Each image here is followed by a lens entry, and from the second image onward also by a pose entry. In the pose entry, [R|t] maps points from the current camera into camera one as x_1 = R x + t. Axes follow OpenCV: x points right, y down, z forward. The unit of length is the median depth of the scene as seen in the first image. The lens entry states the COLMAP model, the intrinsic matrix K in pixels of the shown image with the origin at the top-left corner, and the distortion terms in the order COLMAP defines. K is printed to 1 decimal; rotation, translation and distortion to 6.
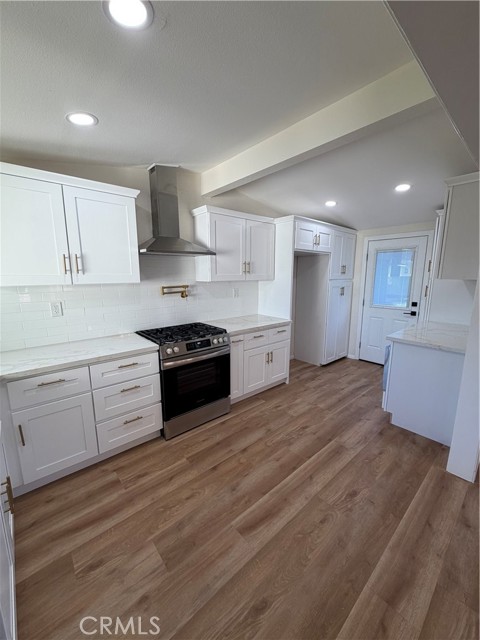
lens RADIAL K [[254.8, 0, 239.4], [0, 254.8, 319.9], [0, 0, 1]] dist [0.000756, -0.000275]
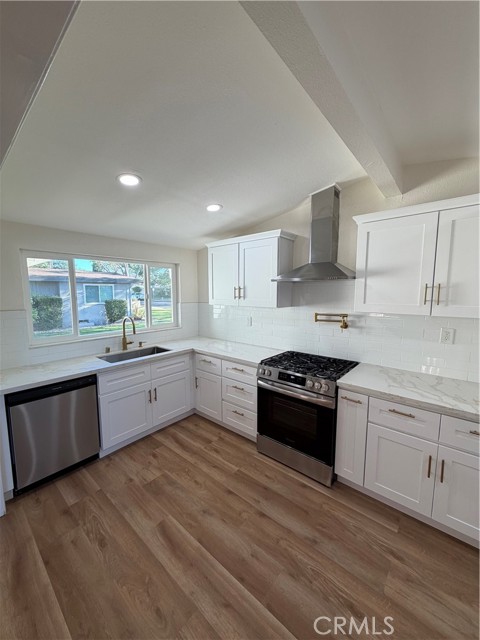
lens RADIAL K [[254.8, 0, 240.0], [0, 254.8, 319.4], [0, 0, 1]] dist [0.000756, -0.000275]
pose [[0.146259, 0.111328, -0.982962, 0.776604], [-0.174521, 0.980966, 0.085135, -0.177059], [0.973730, 0.159095, 0.162904, 0.711573]]
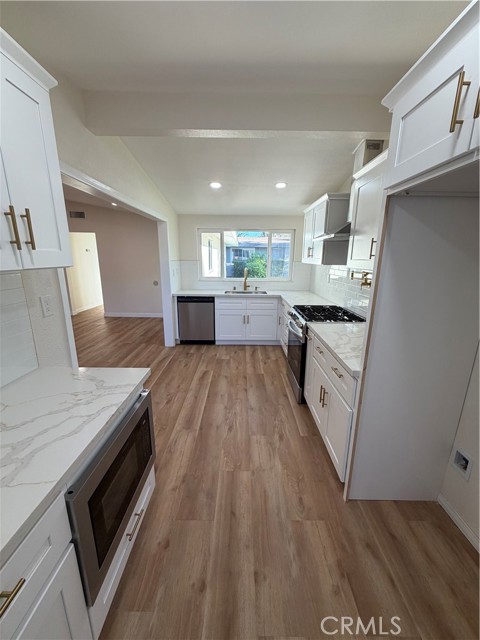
lens RADIAL K [[254.8, 0, 238.8], [0, 254.8, 318.6], [0, 0, 1]] dist [0.000756, -0.000275]
pose [[-0.664071, 0.172679, -0.727456, 0.982334], [-0.143074, 0.925635, 0.350329, -0.311944], [0.733853, 0.336723, -0.589981, 1.685168]]
